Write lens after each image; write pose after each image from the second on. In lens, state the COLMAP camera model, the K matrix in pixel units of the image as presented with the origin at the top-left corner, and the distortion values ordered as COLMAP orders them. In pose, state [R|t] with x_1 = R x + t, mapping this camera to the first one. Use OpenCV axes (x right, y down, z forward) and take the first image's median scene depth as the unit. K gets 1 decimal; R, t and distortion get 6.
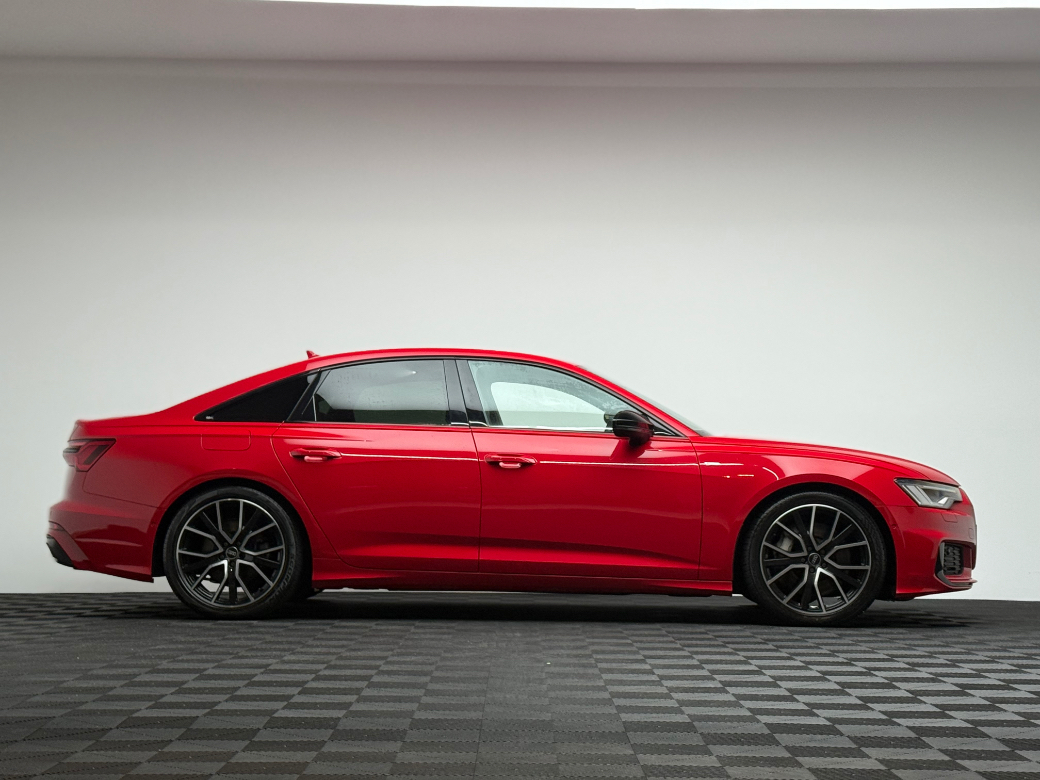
lens RADIAL K [[1866.8, 0, 518.9], [0, 1866.8, 389.8], [0, 0, 1]] dist [0.066766, 0.000000]
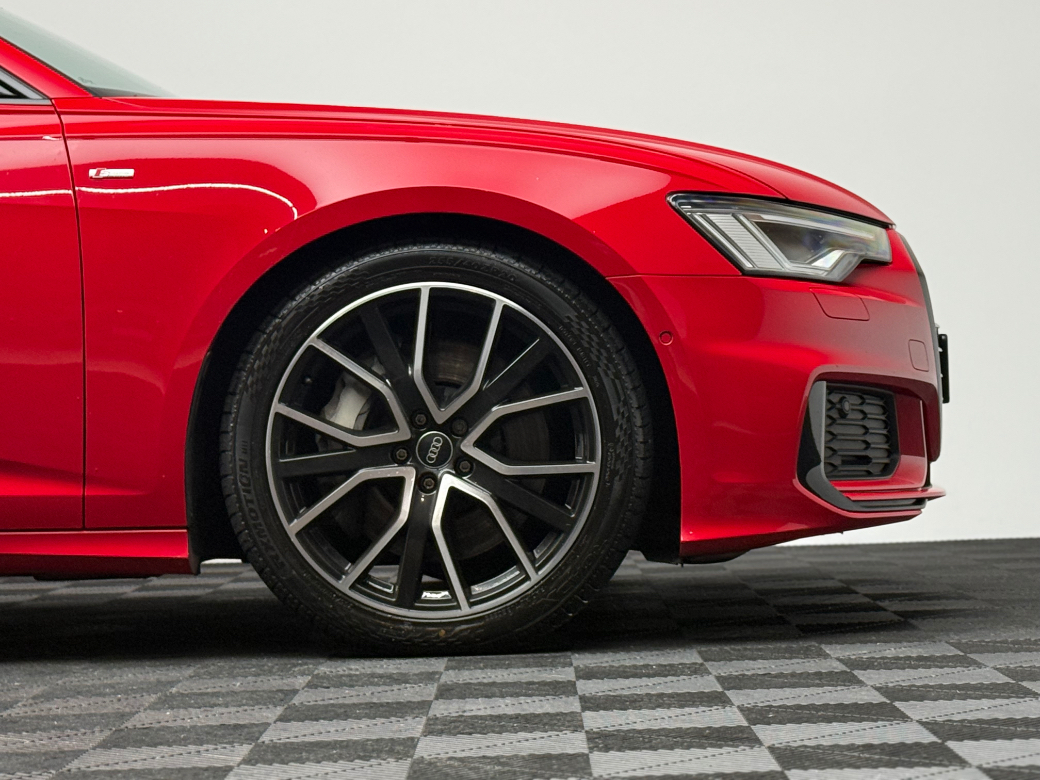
lens RADIAL K [[2498.0, 0, 520.8], [0, 2498.0, 389.6], [0, 0, 1]] dist [0.137225, 0.000000]
pose [[0.998986, -0.044106, 0.009073, 0.169759], [0.043572, 0.997672, 0.052468, 0.057649], [-0.011366, -0.052020, 0.998581, 0.562078]]
